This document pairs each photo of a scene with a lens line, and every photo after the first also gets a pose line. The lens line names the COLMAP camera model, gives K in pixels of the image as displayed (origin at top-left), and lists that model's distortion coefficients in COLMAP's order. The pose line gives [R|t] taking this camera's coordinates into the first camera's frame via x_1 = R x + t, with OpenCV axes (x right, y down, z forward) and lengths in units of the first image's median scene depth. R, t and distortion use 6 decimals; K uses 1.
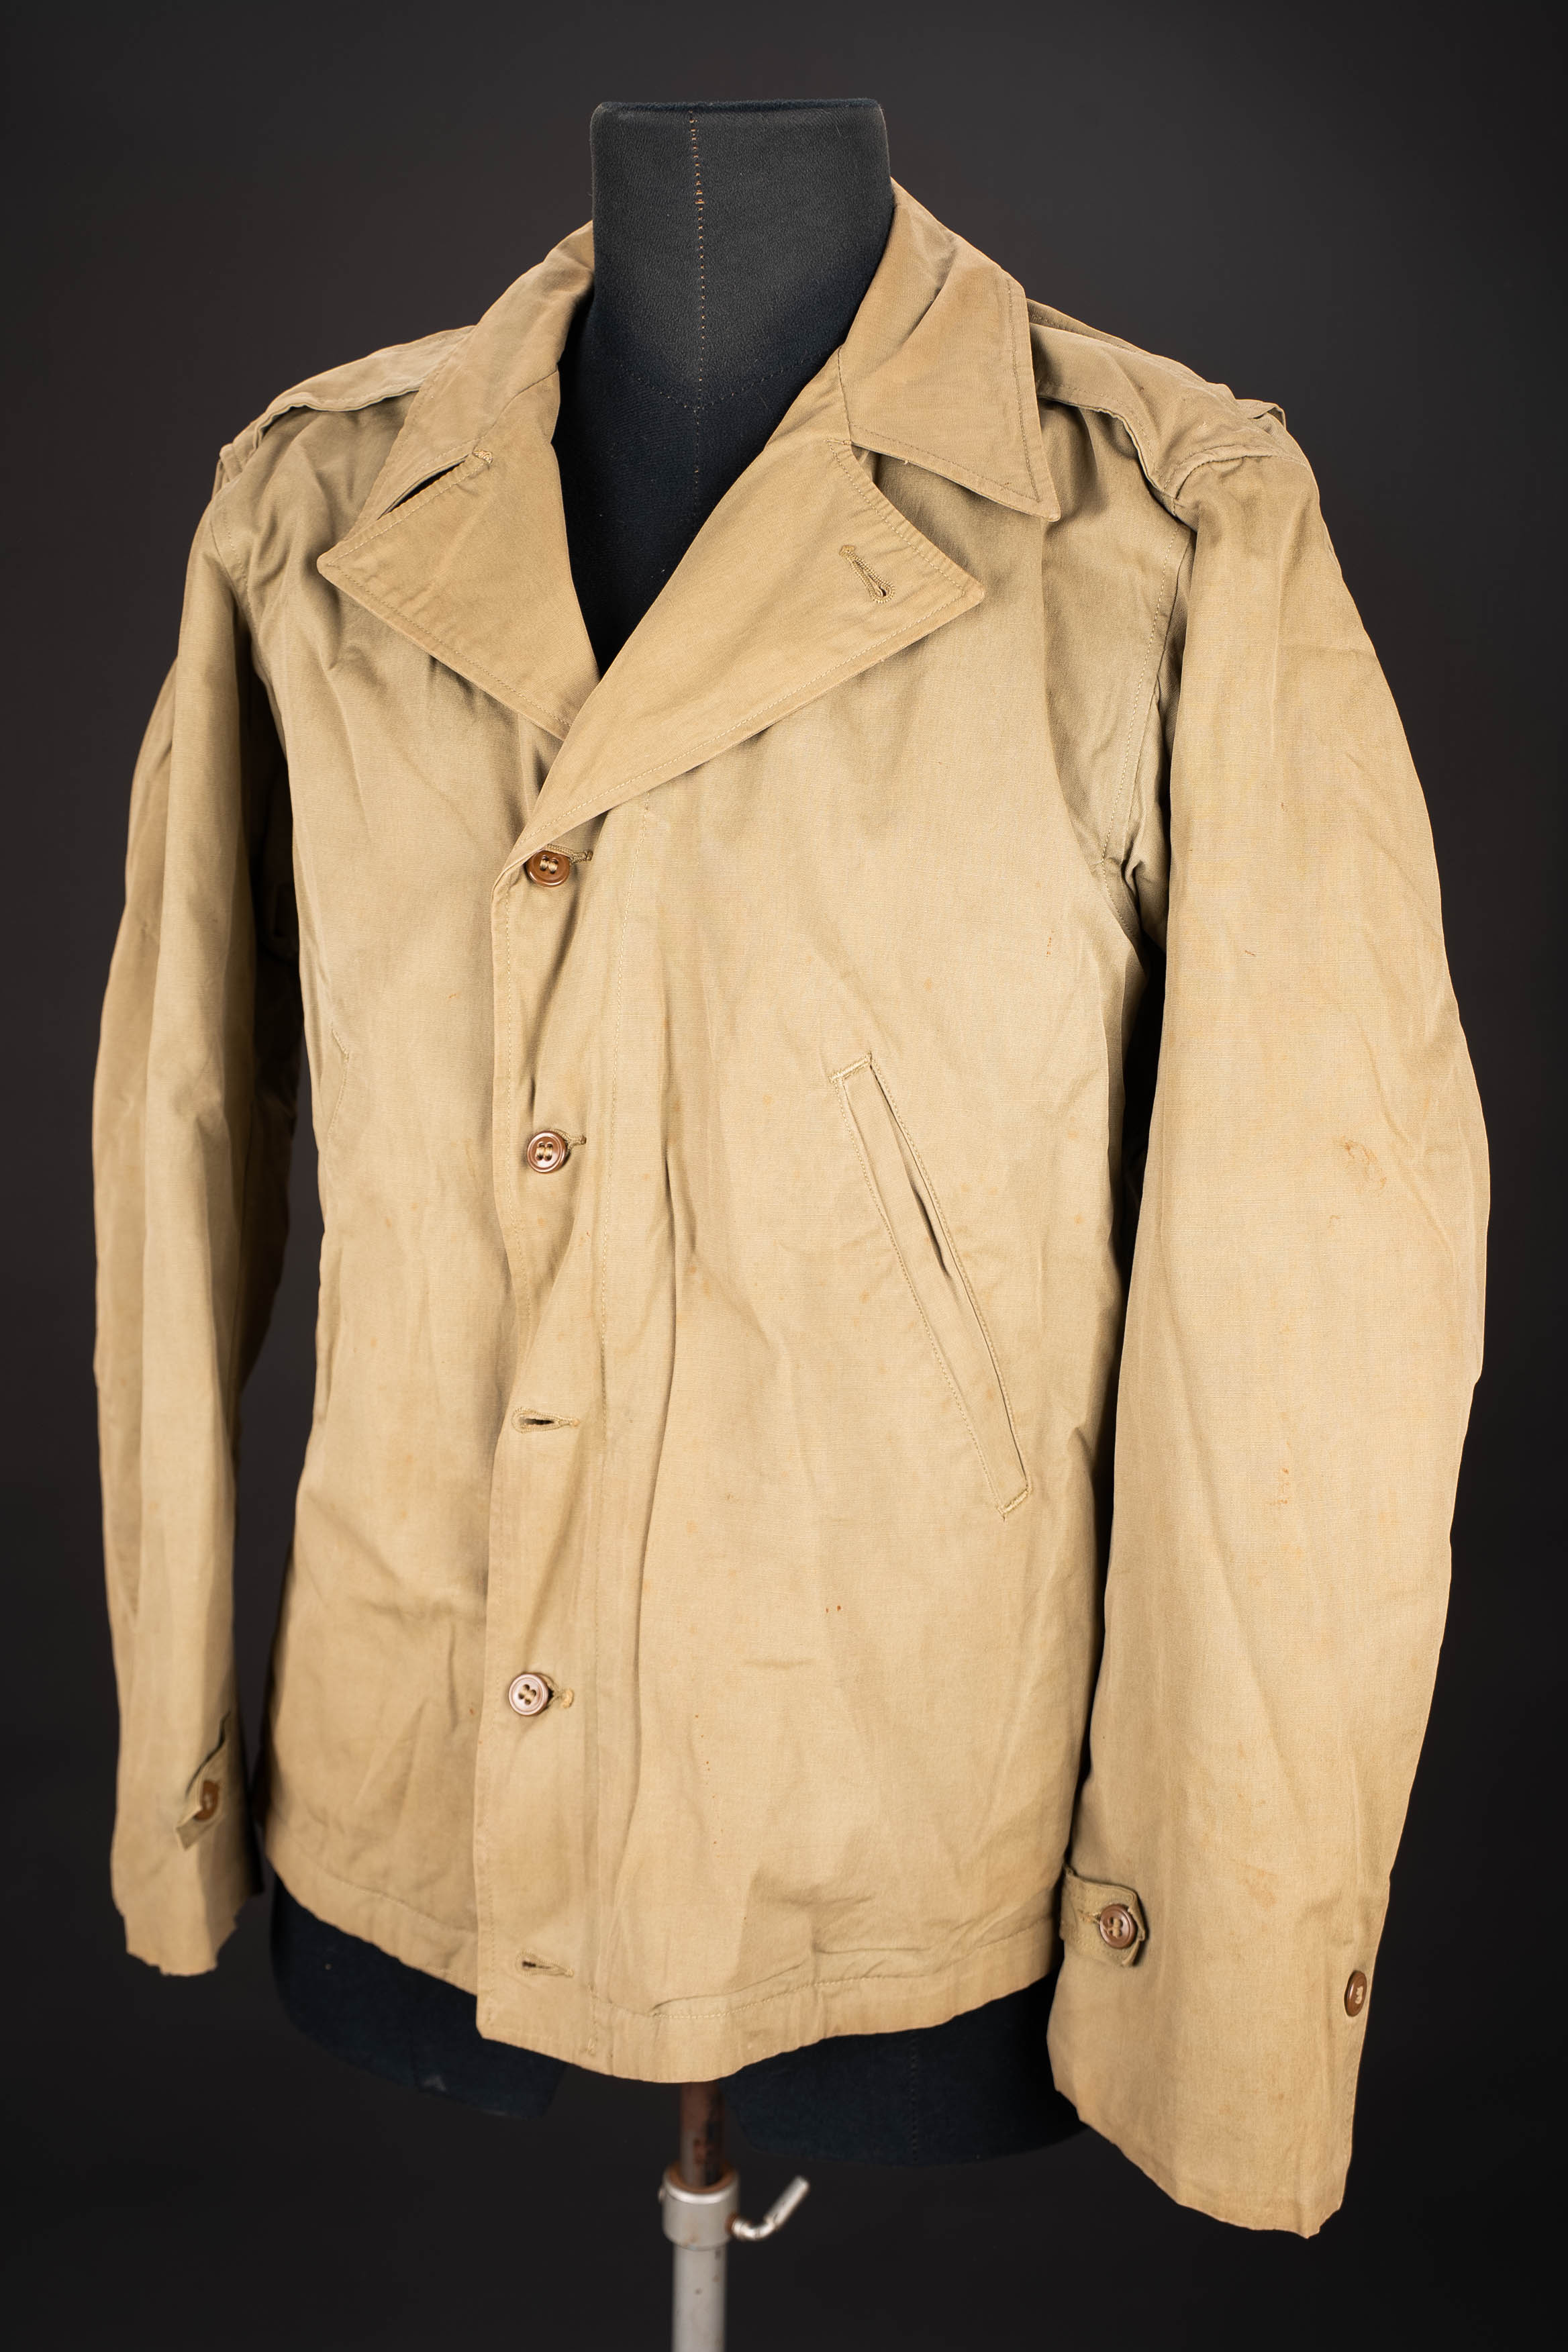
lens RADIAL K [[2648.6, 0, 783.3], [0, 2648.6, 1177.4], [0, 0, 1]] dist [0.087165, 0.000000]
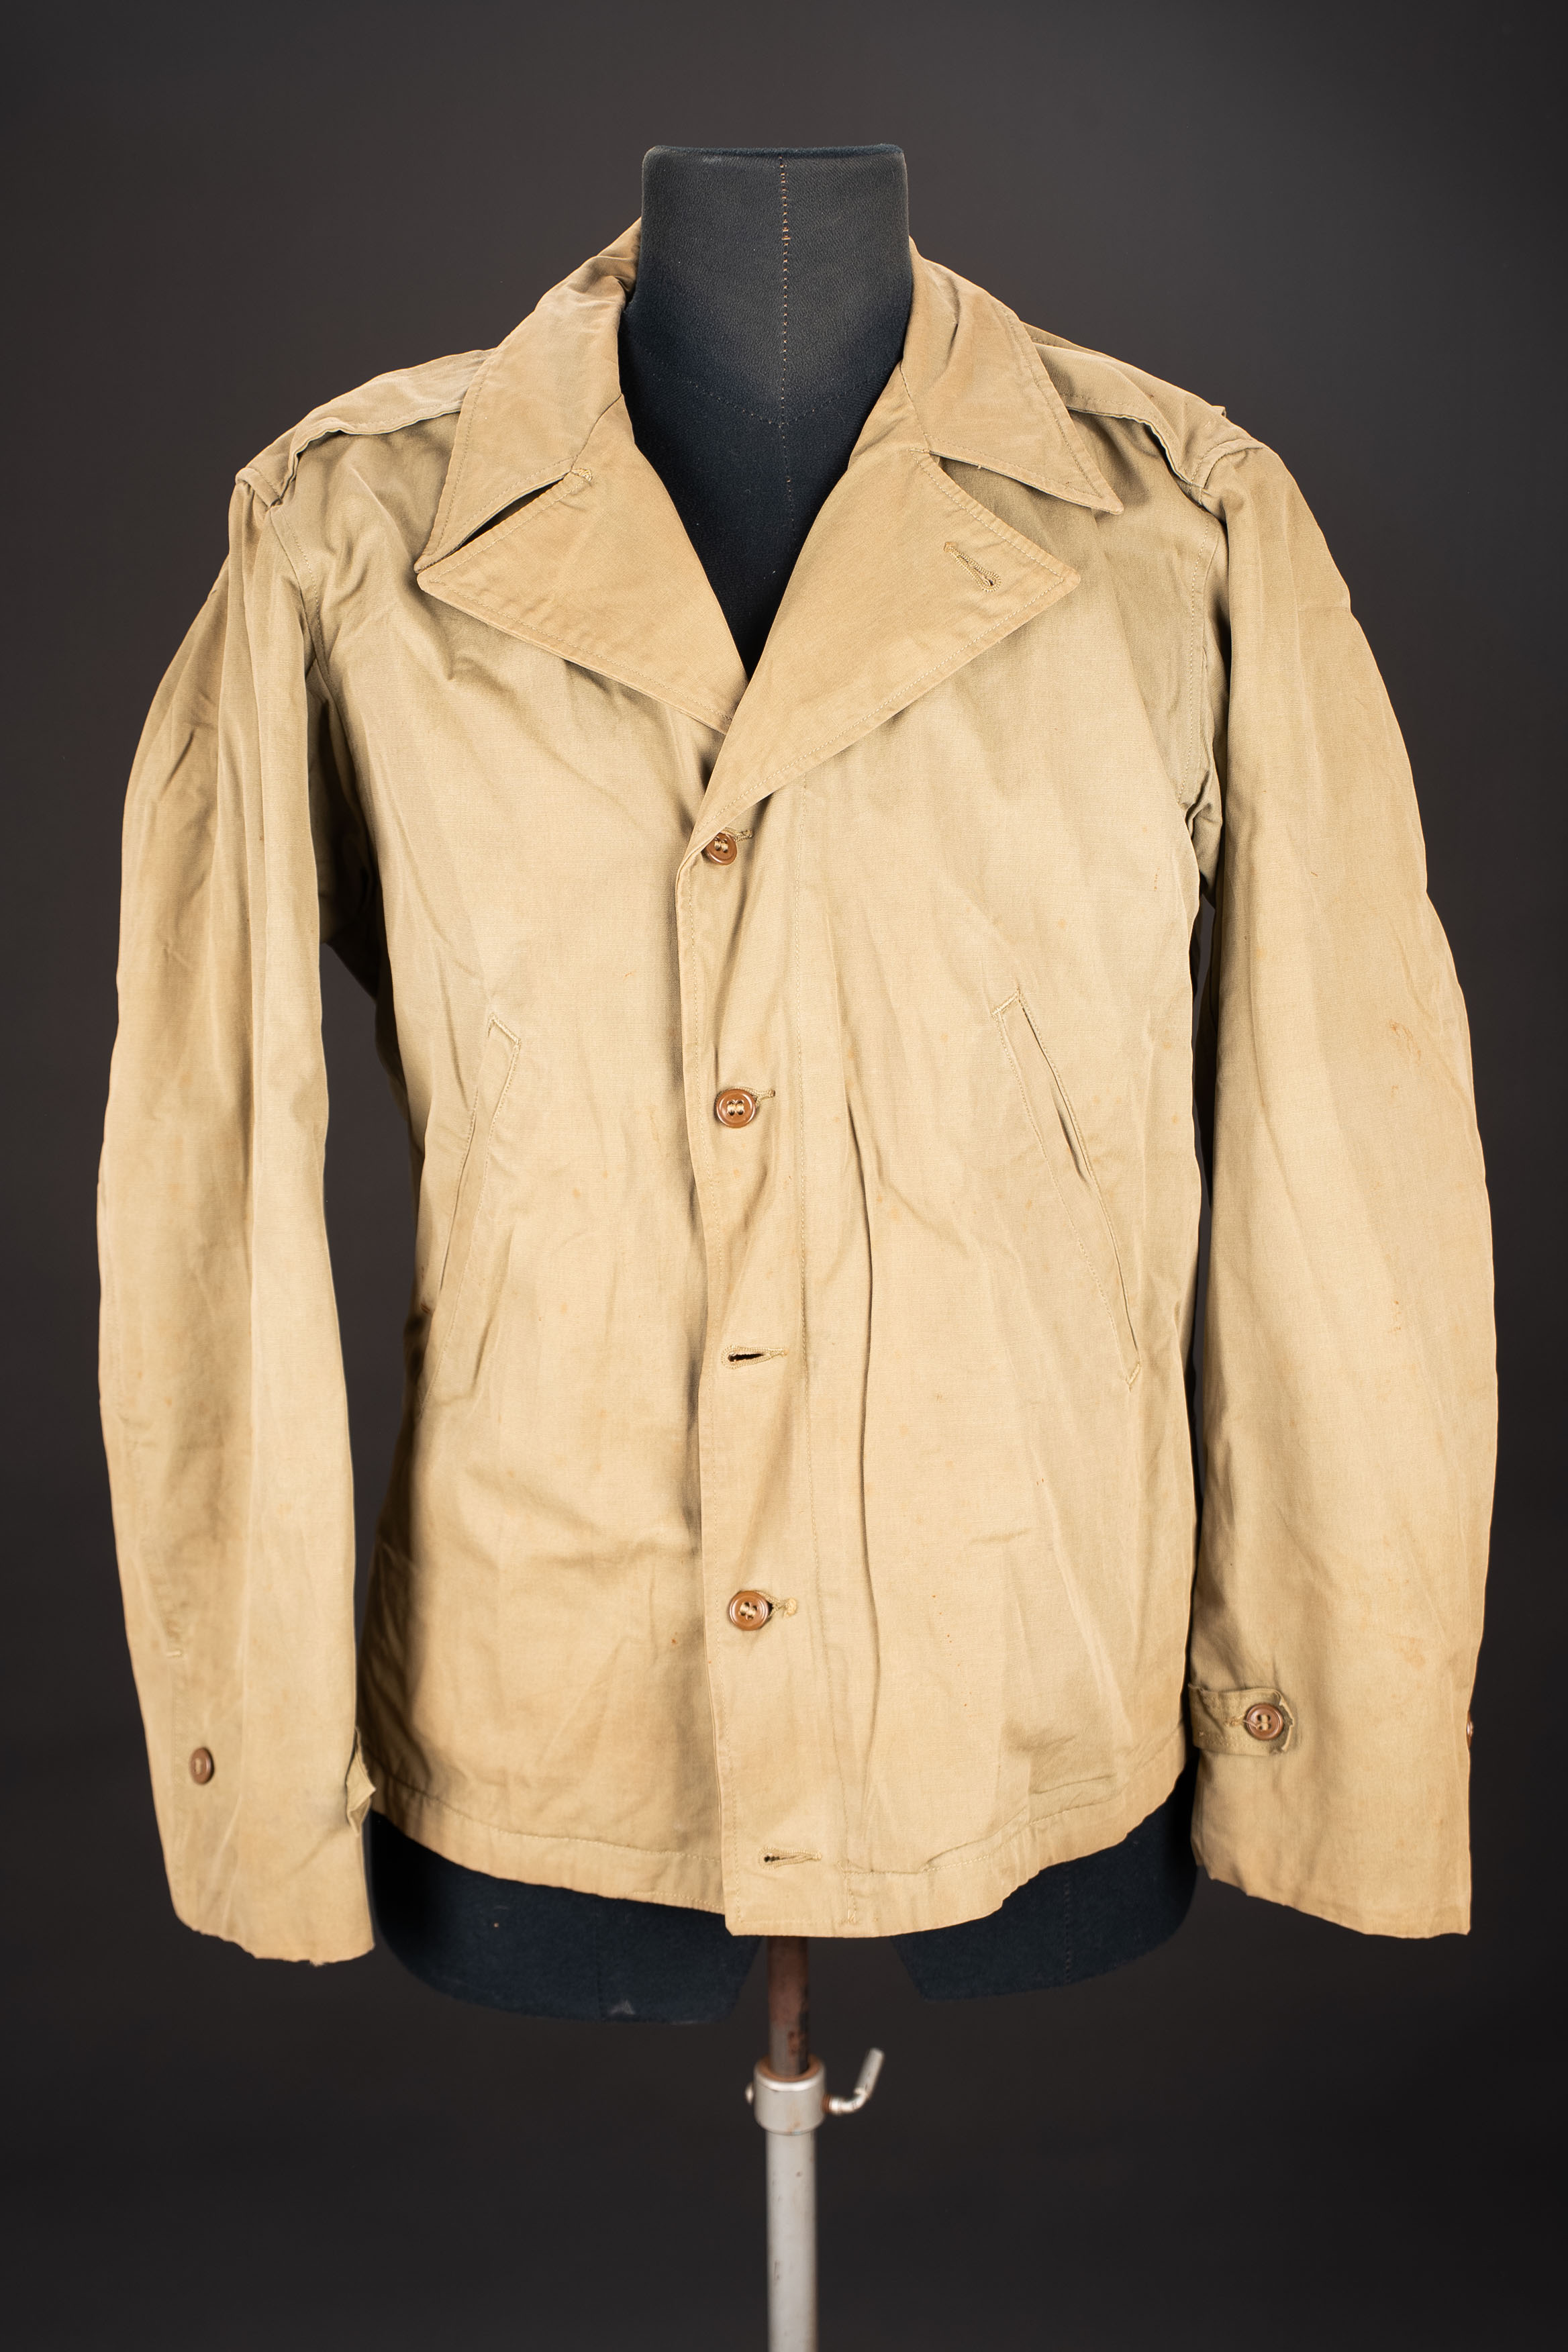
lens RADIAL K [[2738.7, 0, 783.8], [0, 2738.7, 1172.8], [0, 0, 1]] dist [0.114159, 0.000000]
pose [[0.938265, -0.112160, 0.327230, -0.441621], [0.115407, 0.993272, 0.009542, 0.008158], [-0.326099, 0.028812, 0.944897, -0.070135]]
